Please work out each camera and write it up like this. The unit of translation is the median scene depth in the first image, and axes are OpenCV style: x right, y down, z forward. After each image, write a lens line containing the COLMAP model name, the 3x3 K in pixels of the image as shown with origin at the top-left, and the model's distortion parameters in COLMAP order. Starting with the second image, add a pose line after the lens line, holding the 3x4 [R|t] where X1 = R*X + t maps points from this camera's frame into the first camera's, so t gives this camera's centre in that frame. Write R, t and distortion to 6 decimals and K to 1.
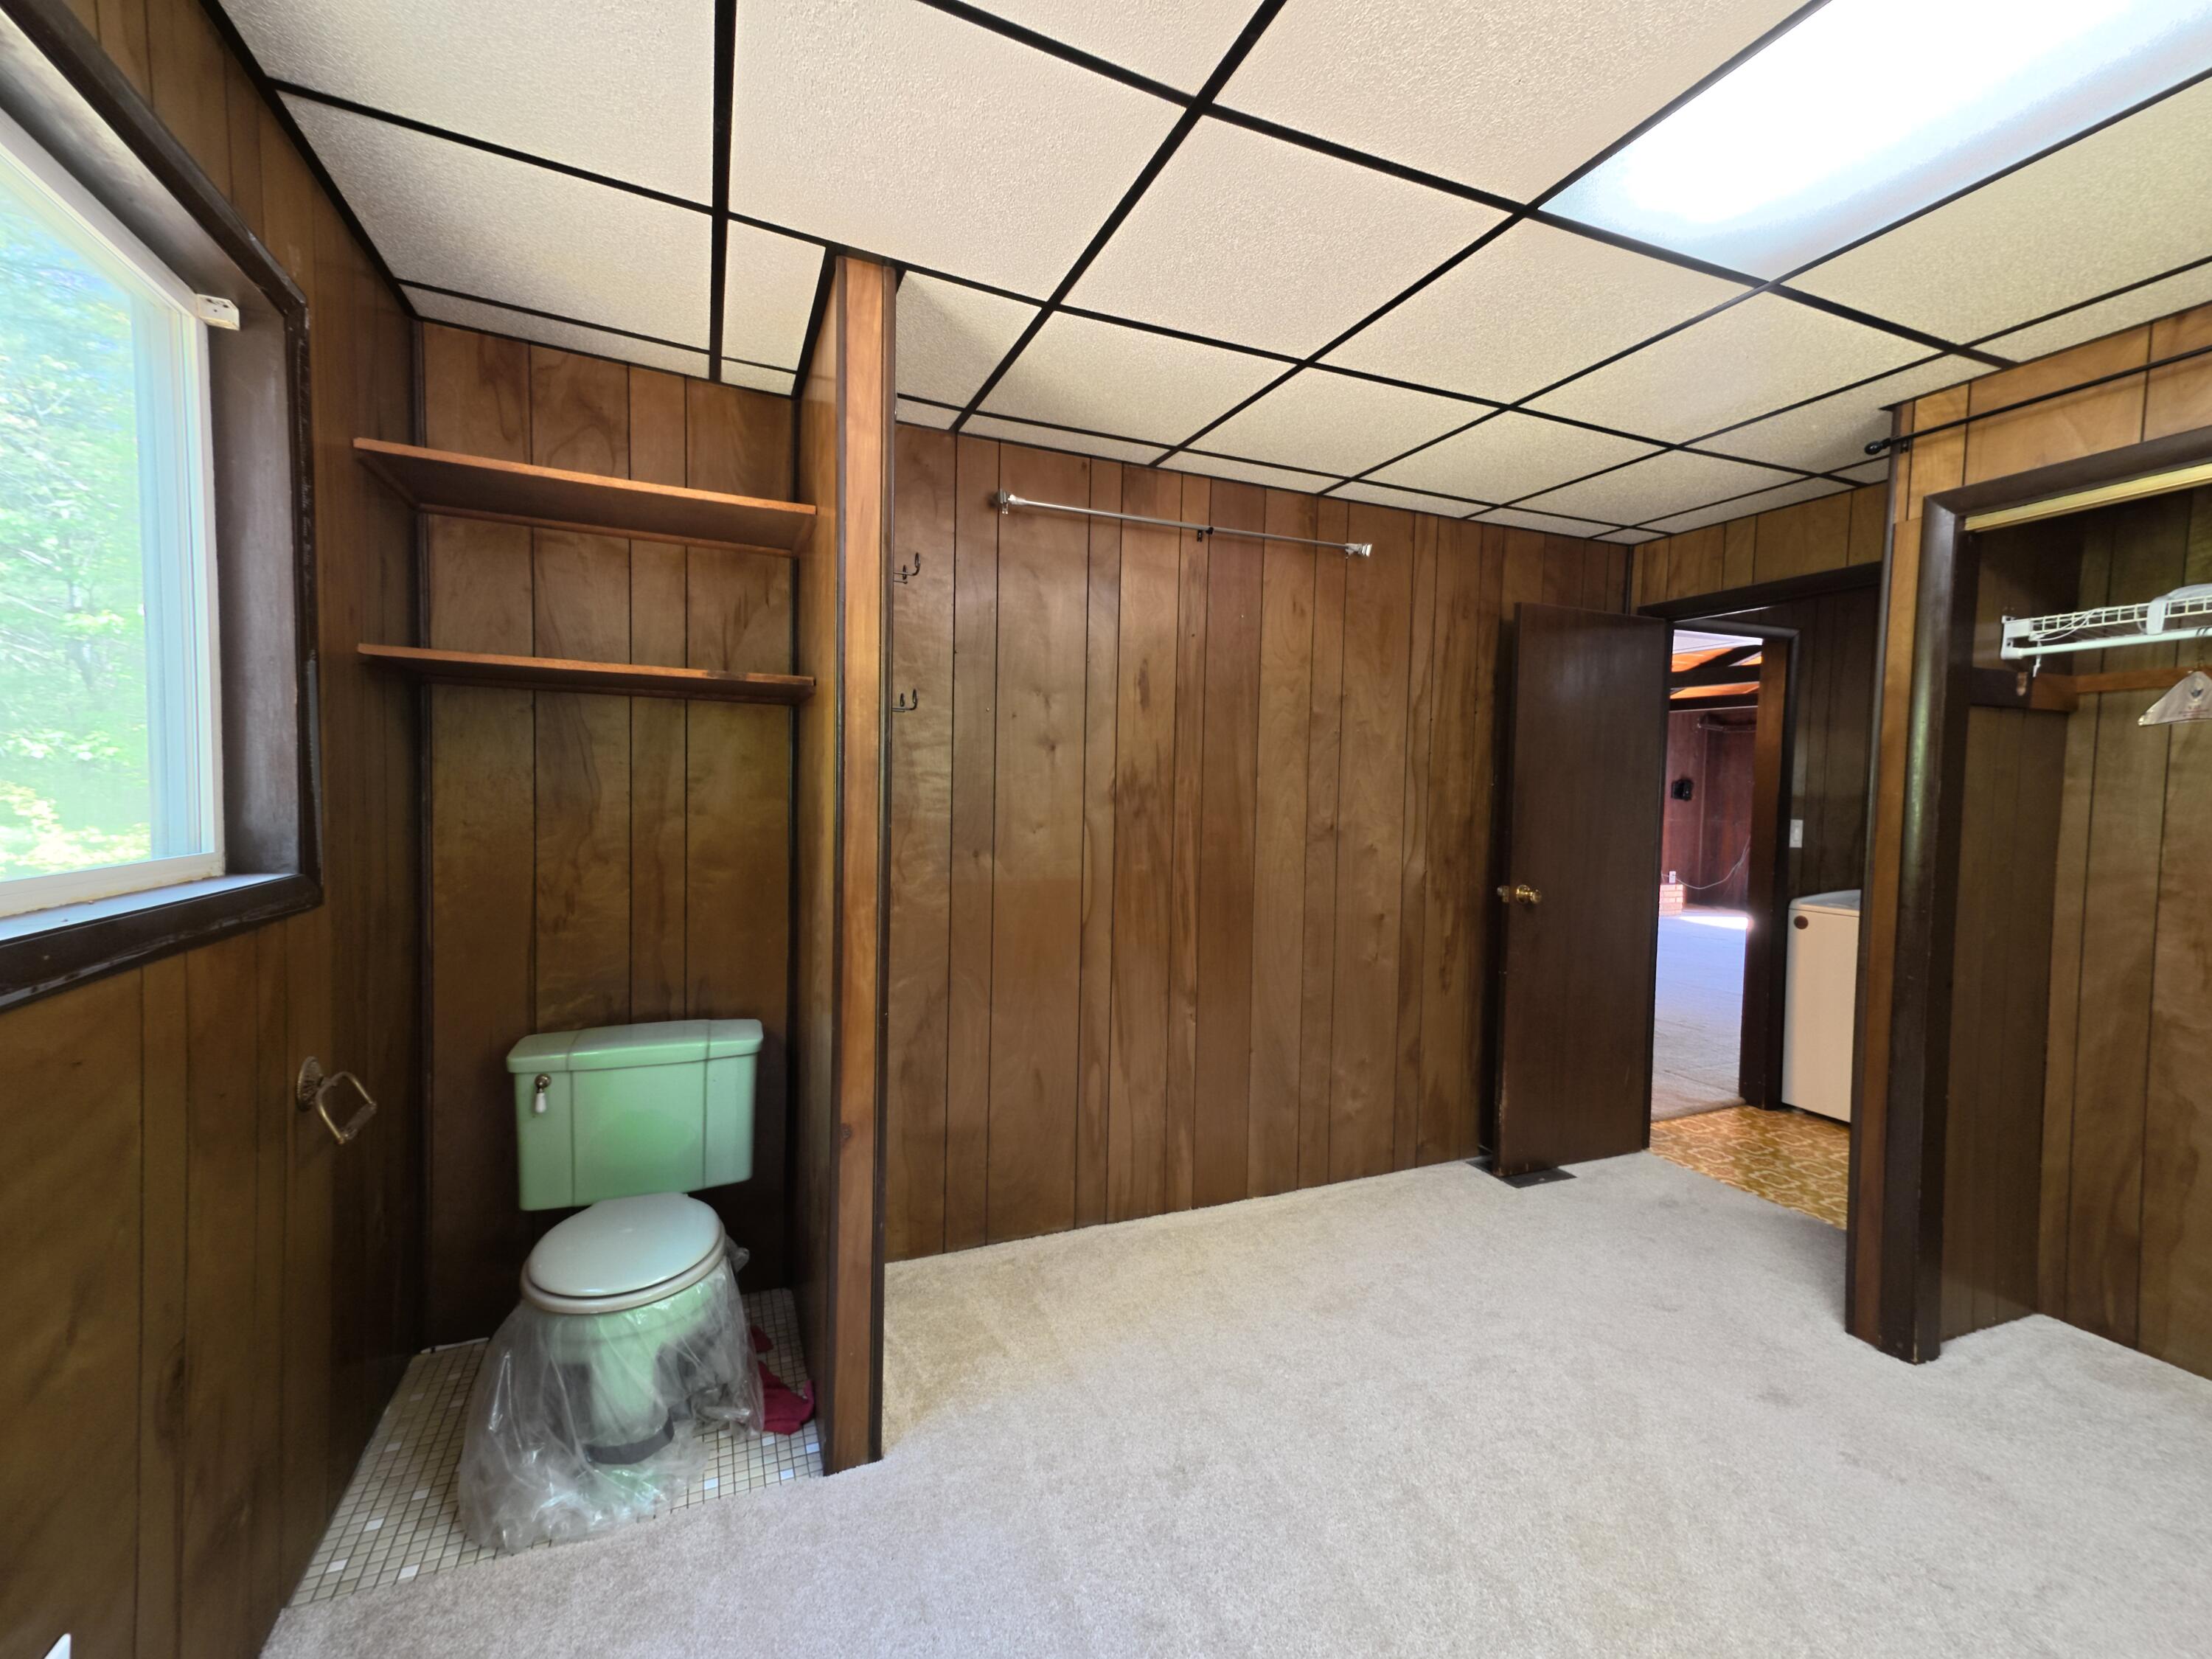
lens RADIAL K [[940.7, 0, 1111.4], [0, 940.7, 826.8], [0, 0, 1]] dist [0.030781, 0.000818]
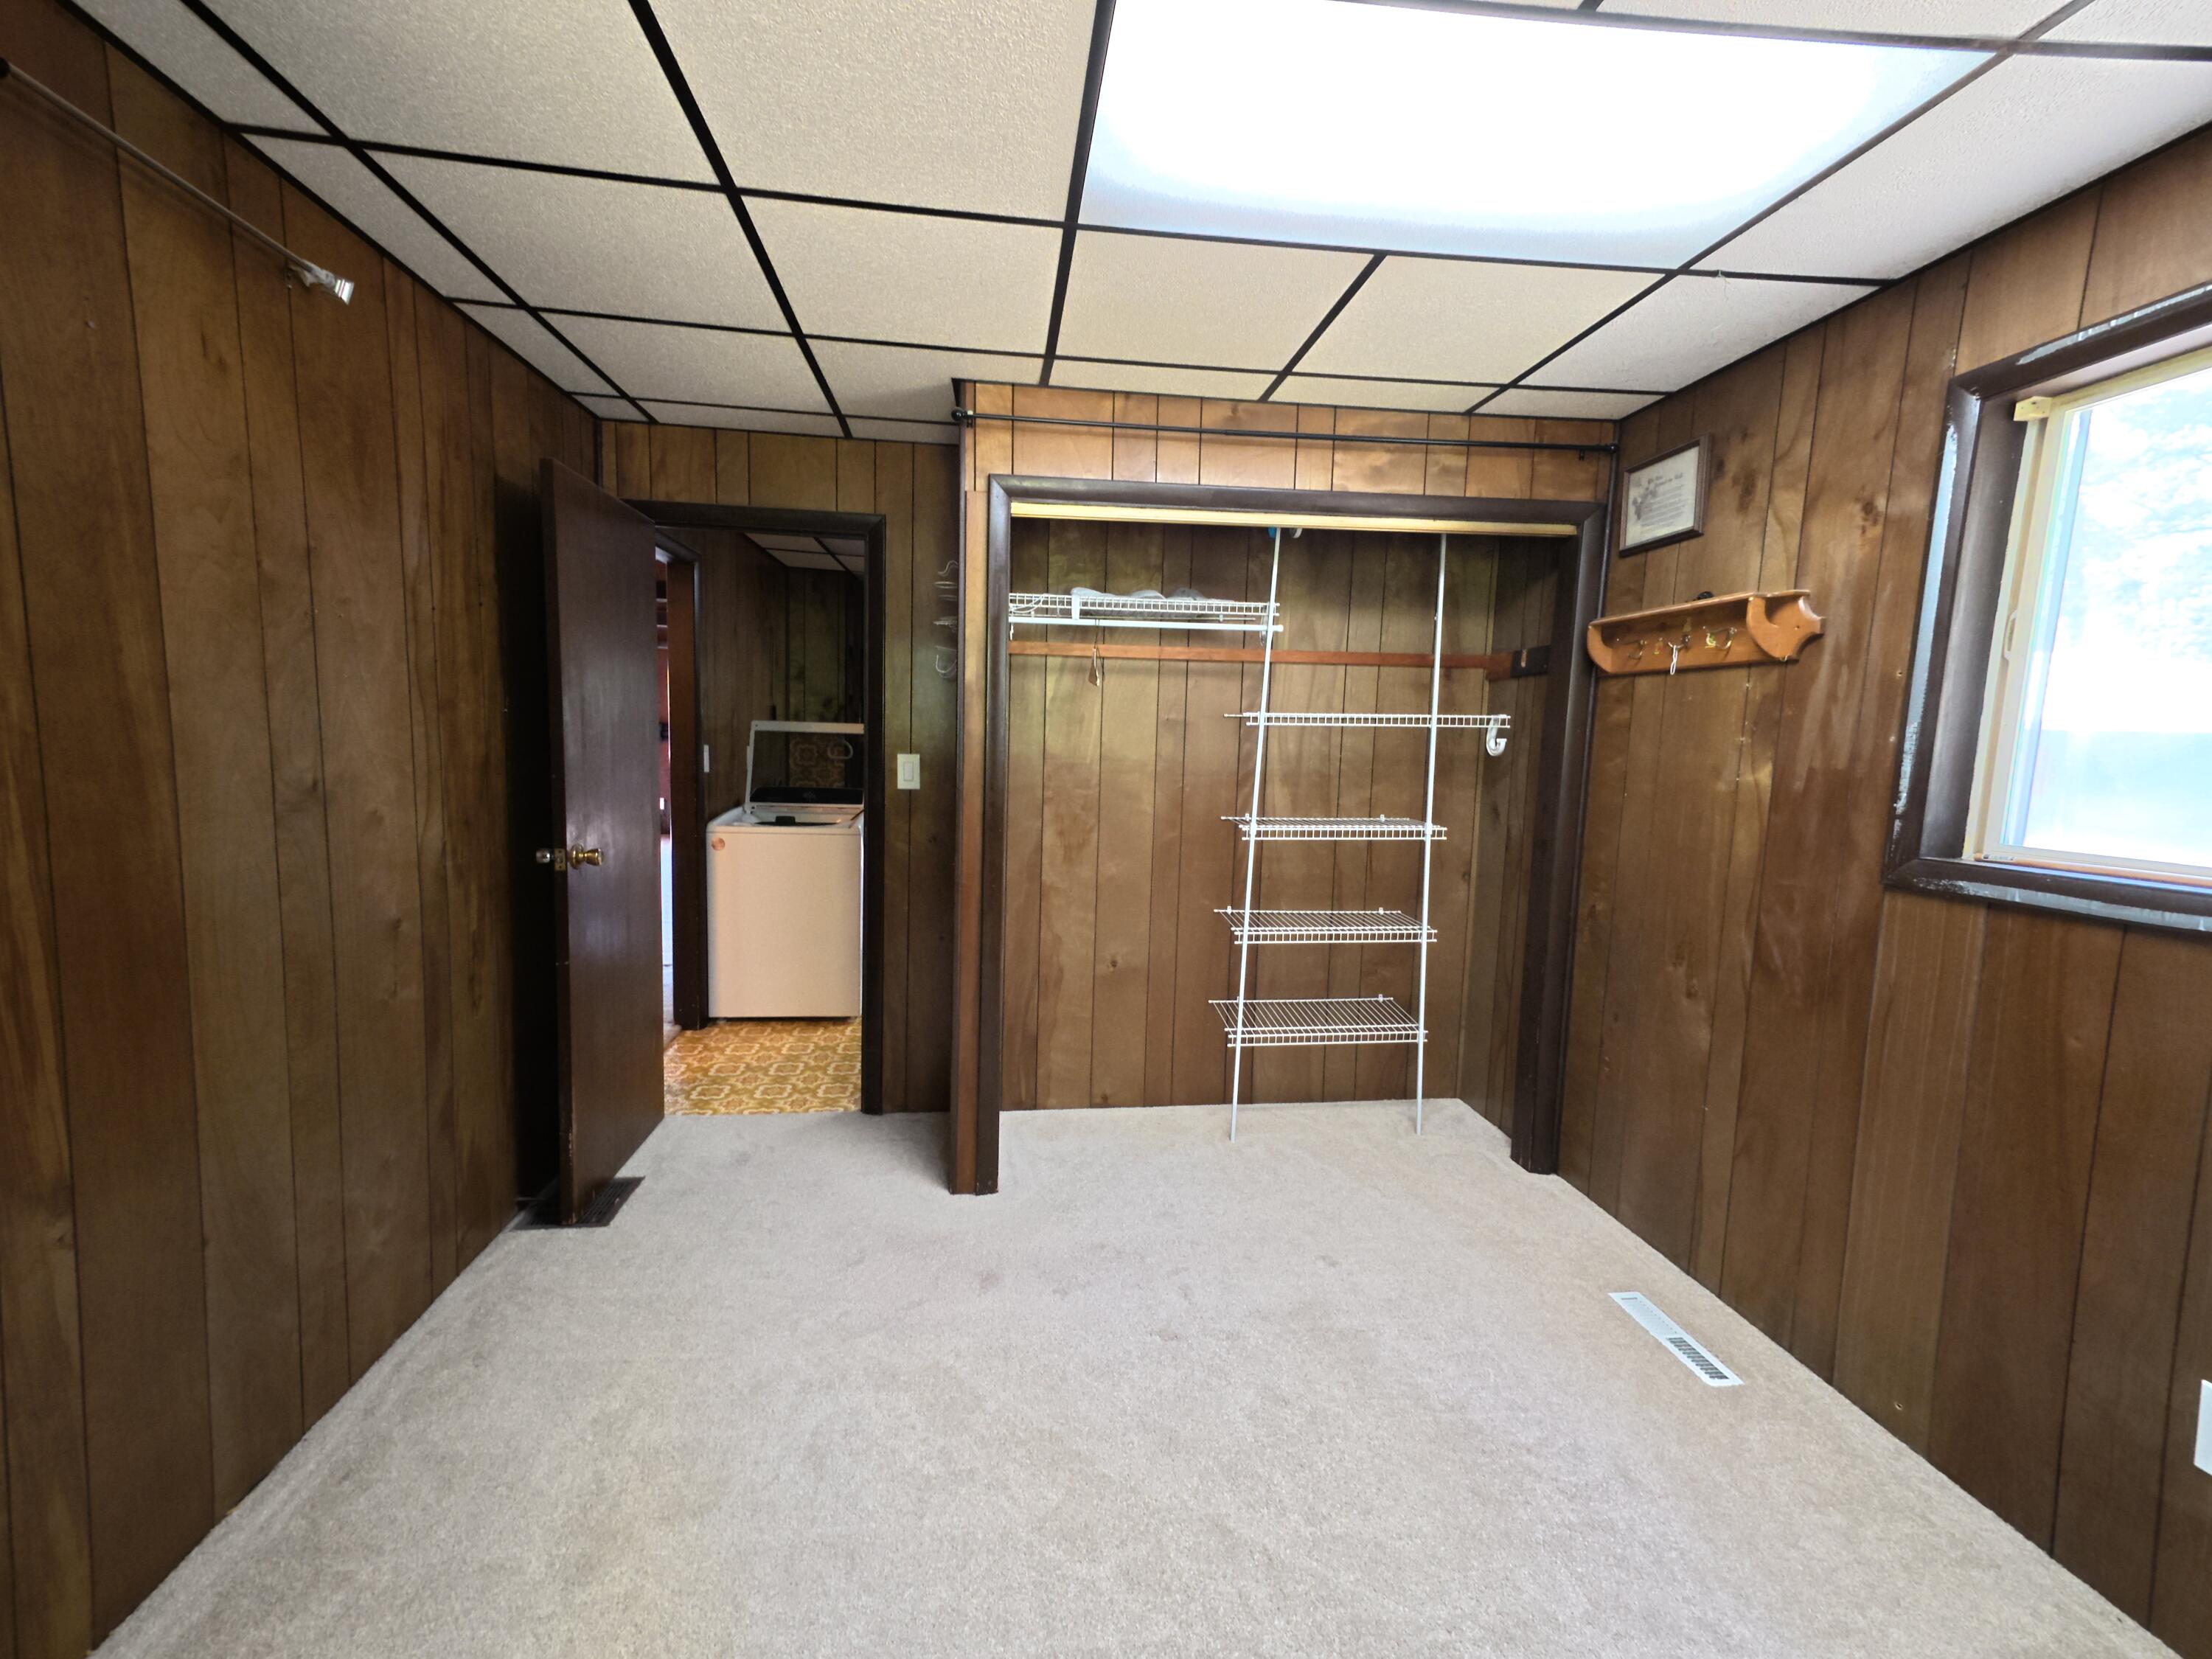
lens RADIAL K [[940.7, 0, 1108.1], [0, 940.7, 827.0], [0, 0, 1]] dist [0.030781, 0.000818]
pose [[0.293871, -0.105802, 0.949971, -0.169537], [0.014201, 0.994229, 0.106338, -0.028561], [-0.955740, -0.017760, 0.293677, 0.372854]]
